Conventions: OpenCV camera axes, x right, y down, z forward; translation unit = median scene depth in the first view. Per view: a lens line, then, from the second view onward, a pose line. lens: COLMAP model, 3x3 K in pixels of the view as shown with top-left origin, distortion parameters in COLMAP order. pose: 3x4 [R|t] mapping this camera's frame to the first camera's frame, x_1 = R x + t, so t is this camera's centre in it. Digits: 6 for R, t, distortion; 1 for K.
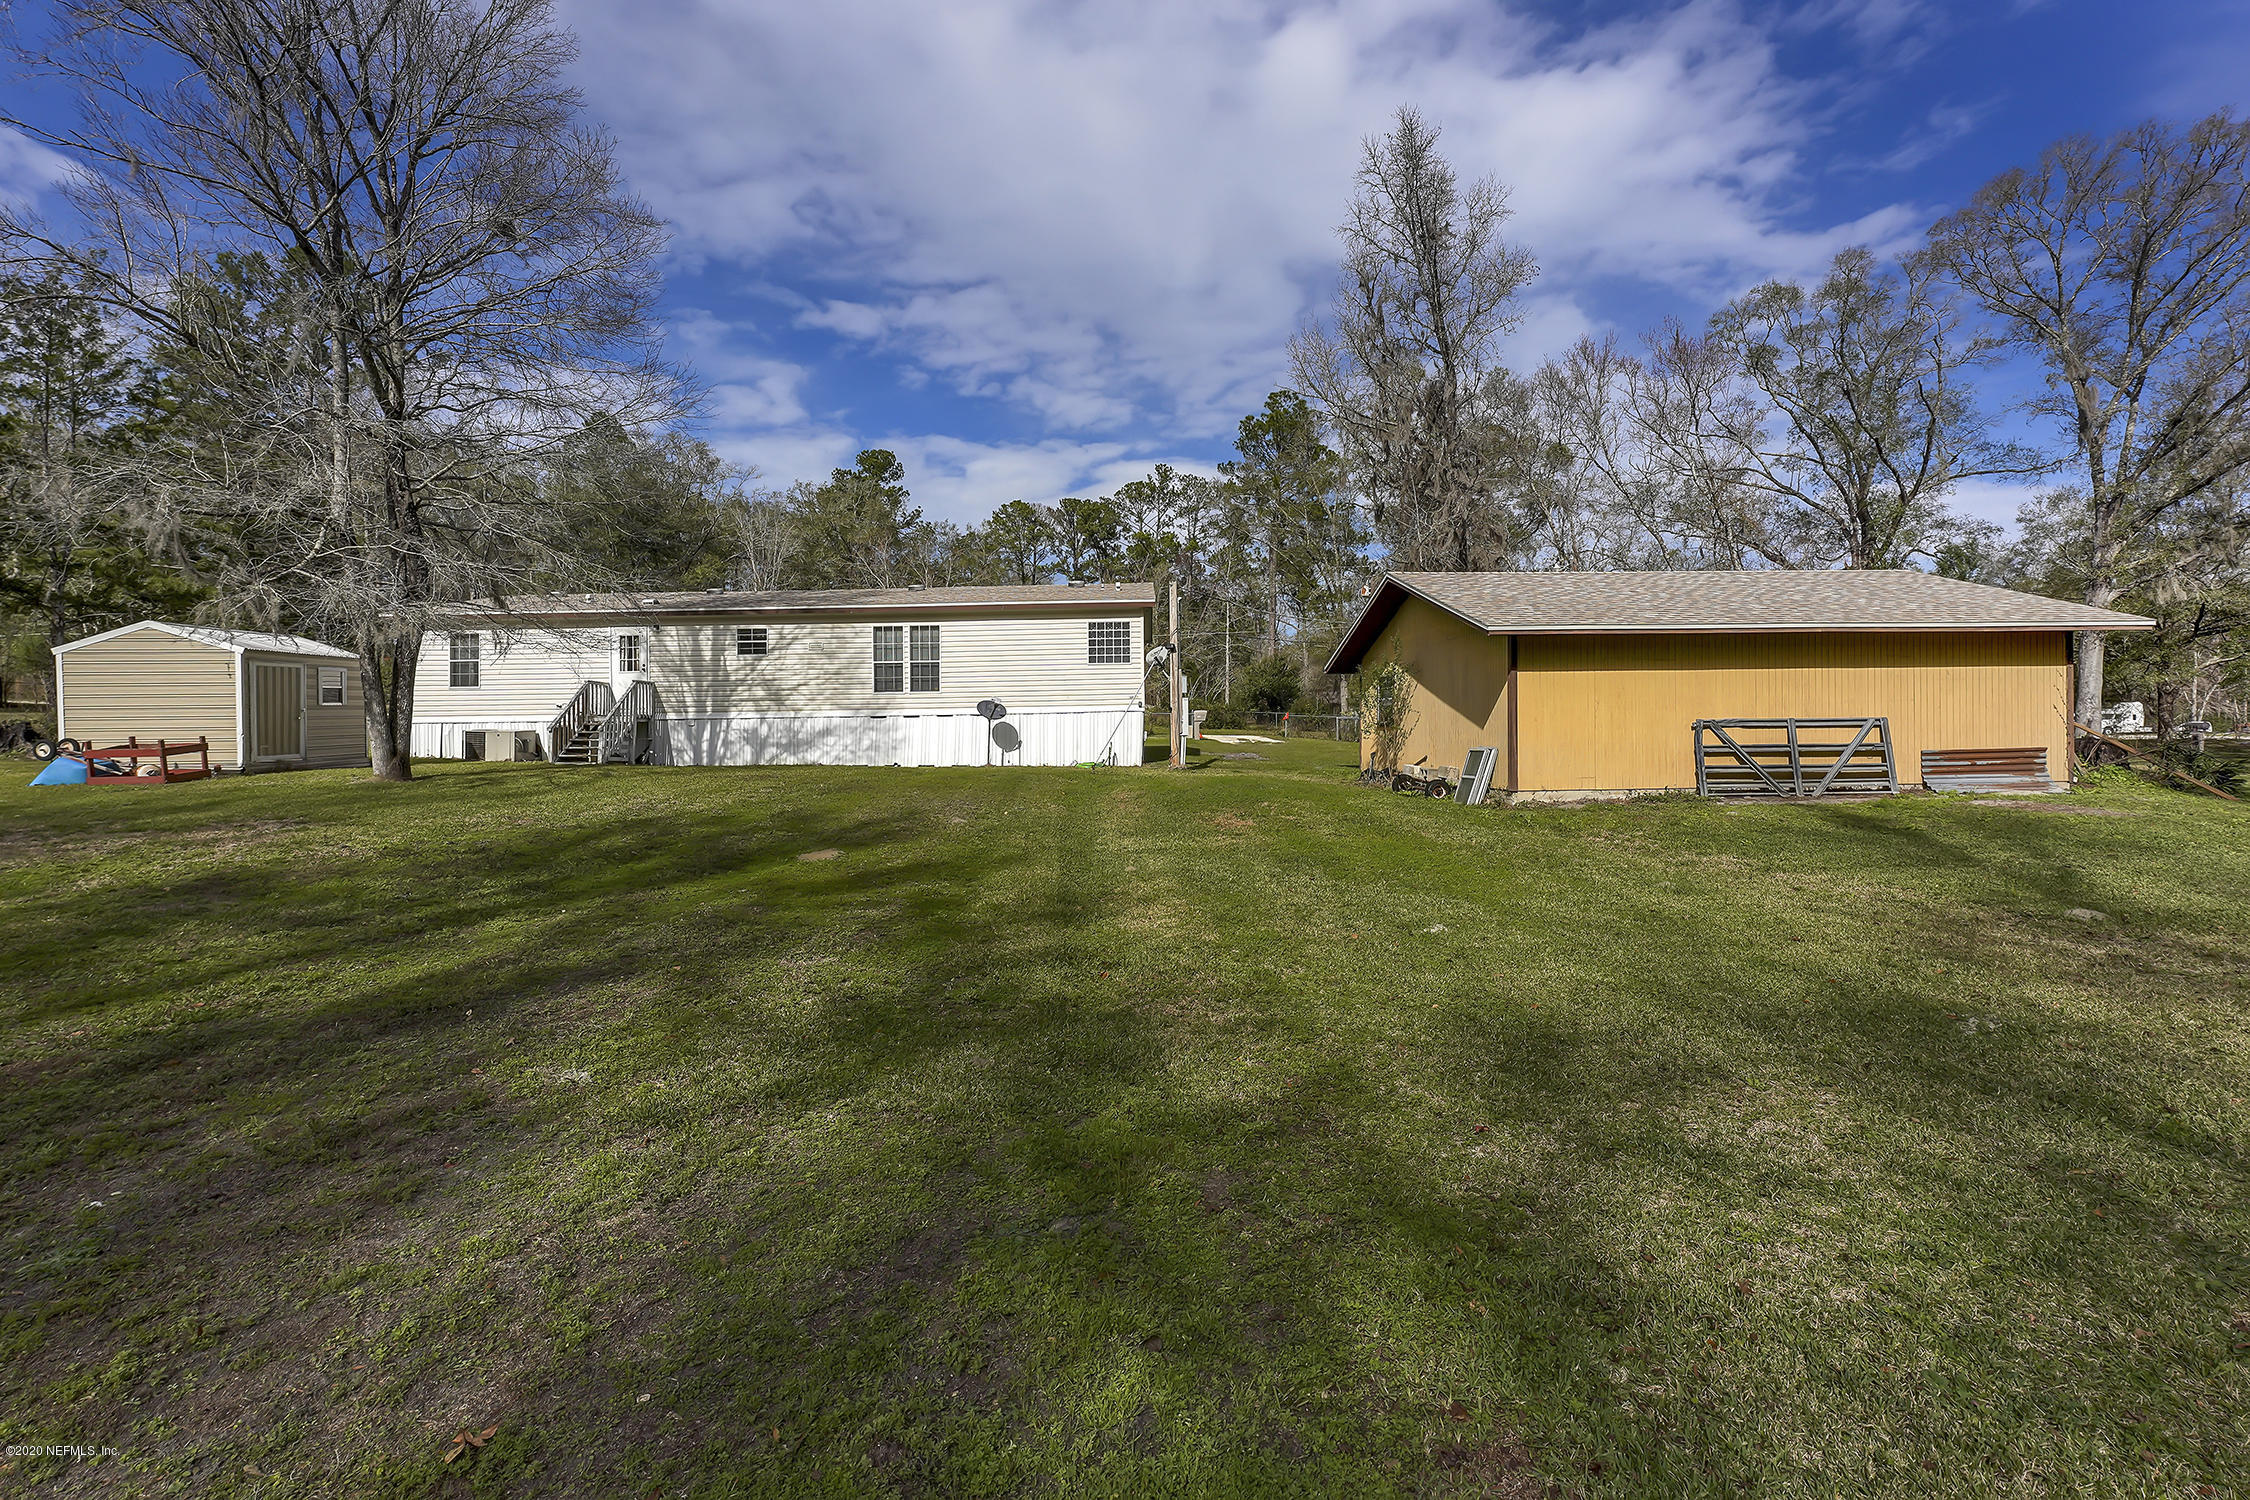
lens RADIAL K [[992.5, 0, 1124.3], [0, 992.5, 742.8], [0, 0, 1]] dist [0.002523, -0.000169]
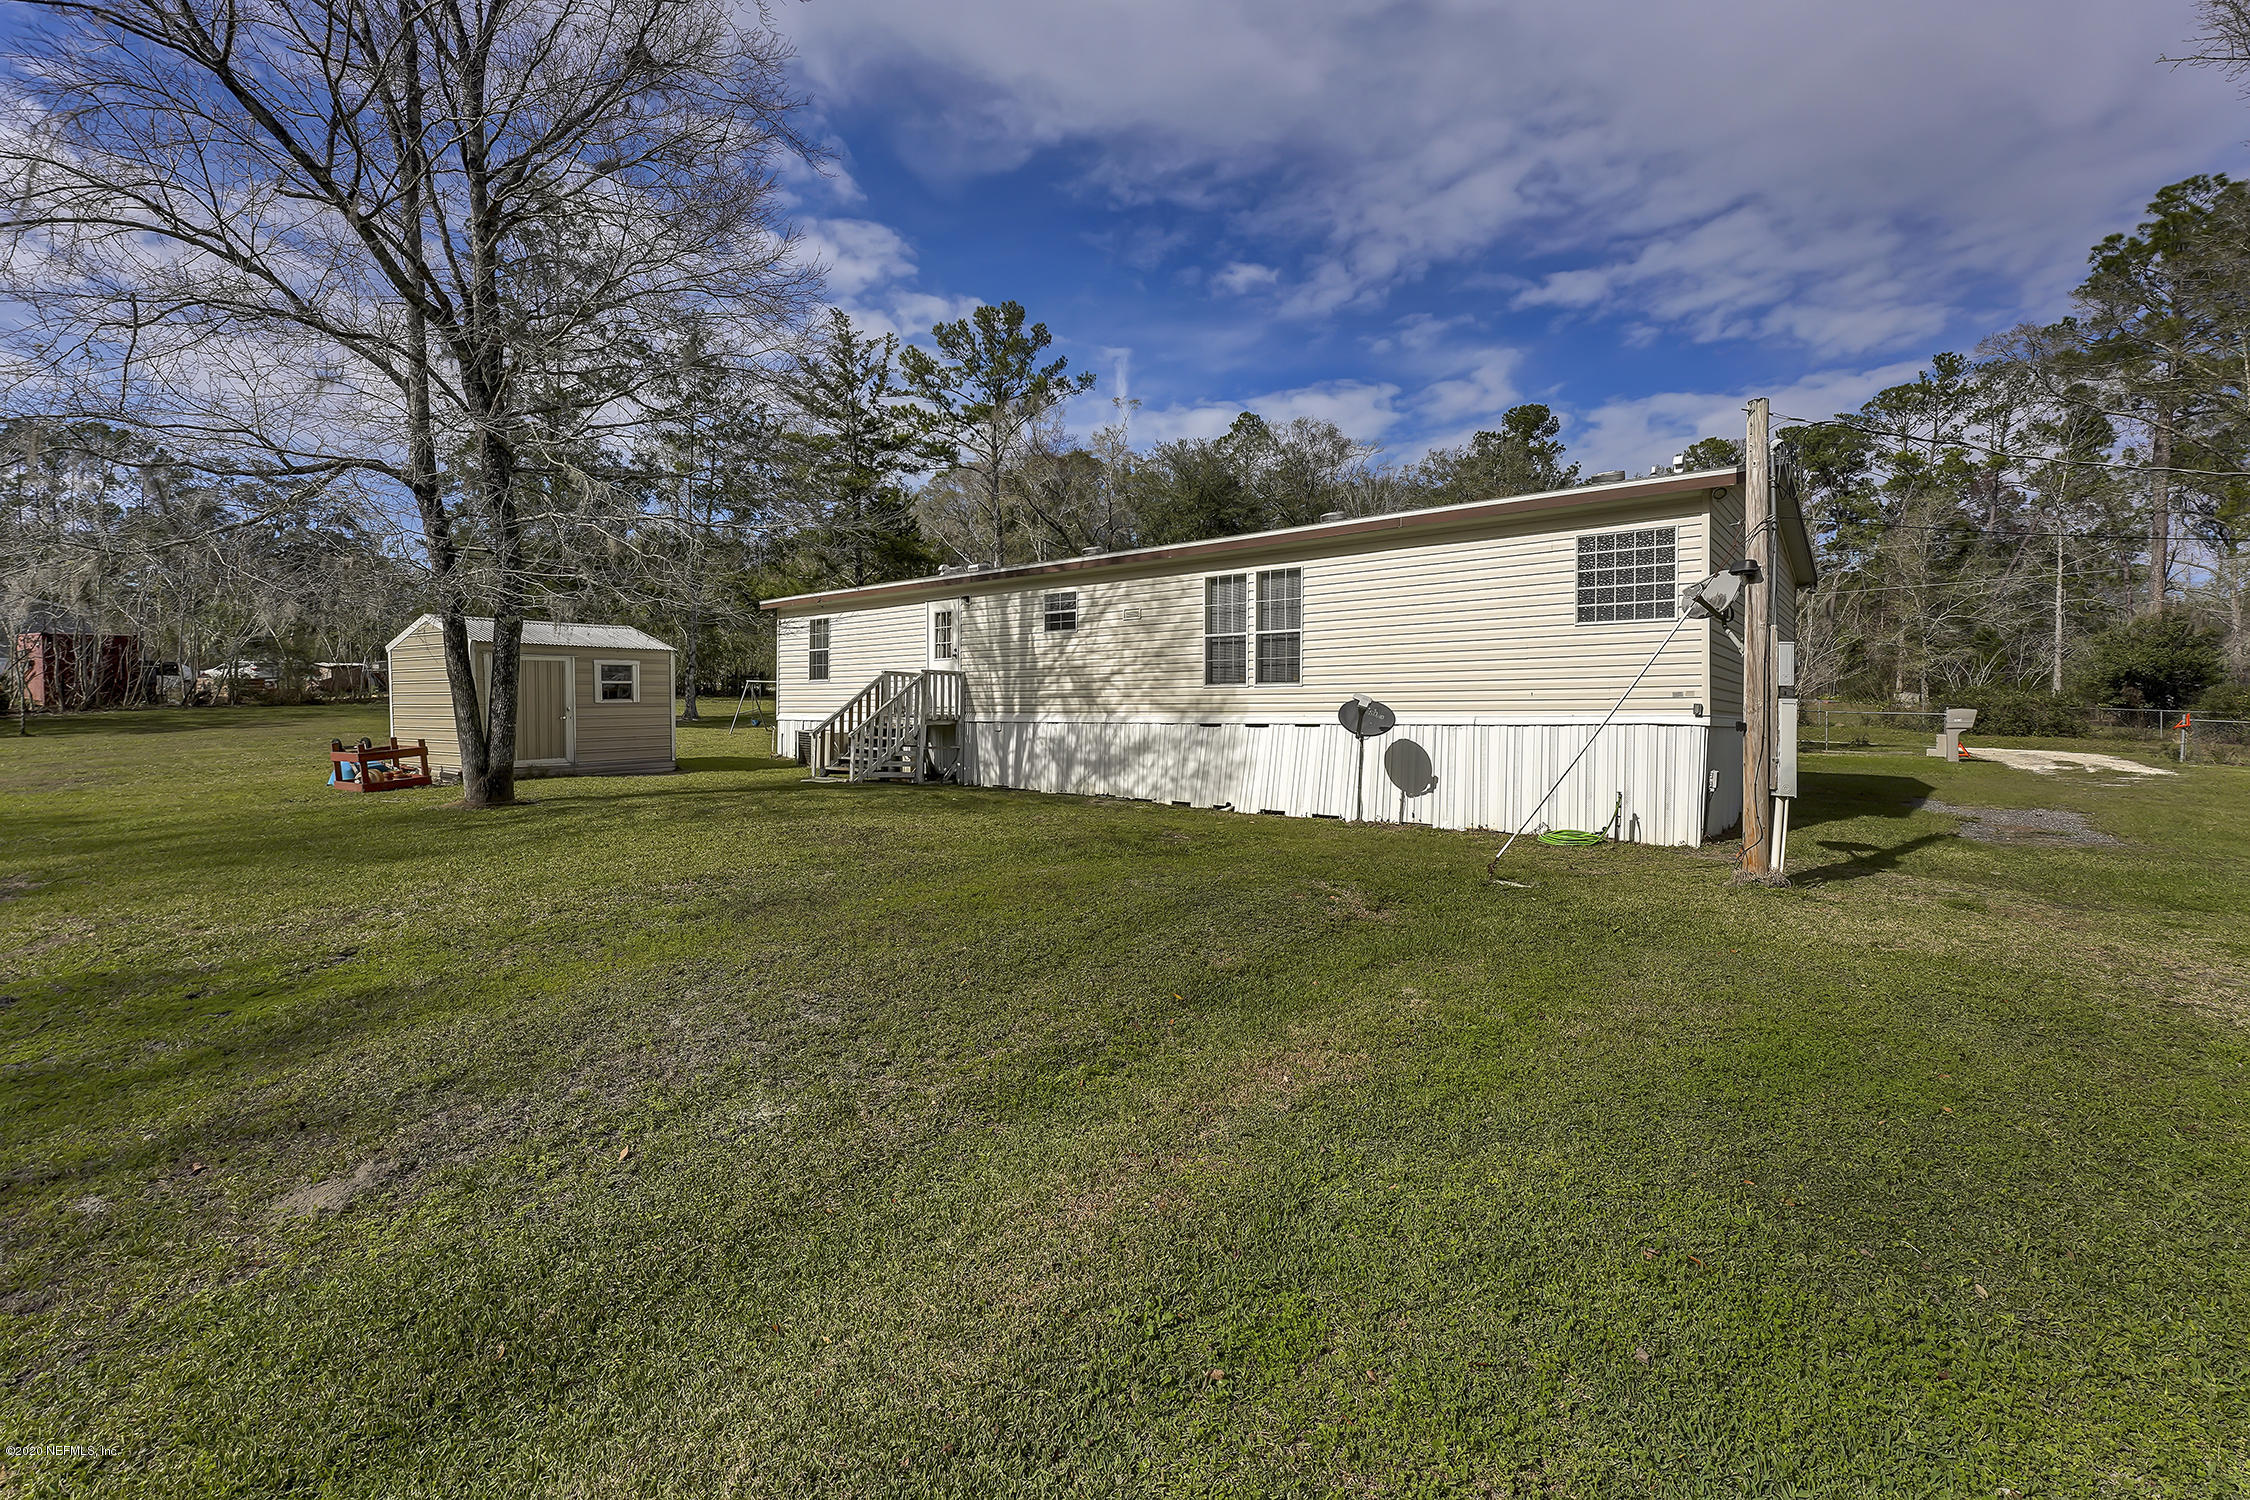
lens RADIAL K [[992.5, 0, 1124.1], [0, 992.5, 711.7], [0, 0, 1]] dist [0.002523, -0.000169]
pose [[0.790362, 0.014220, -0.612475, 0.083606], [-0.023788, 0.999689, -0.007486, -0.028209], [0.612178, 0.020487, 0.790454, 0.482441]]
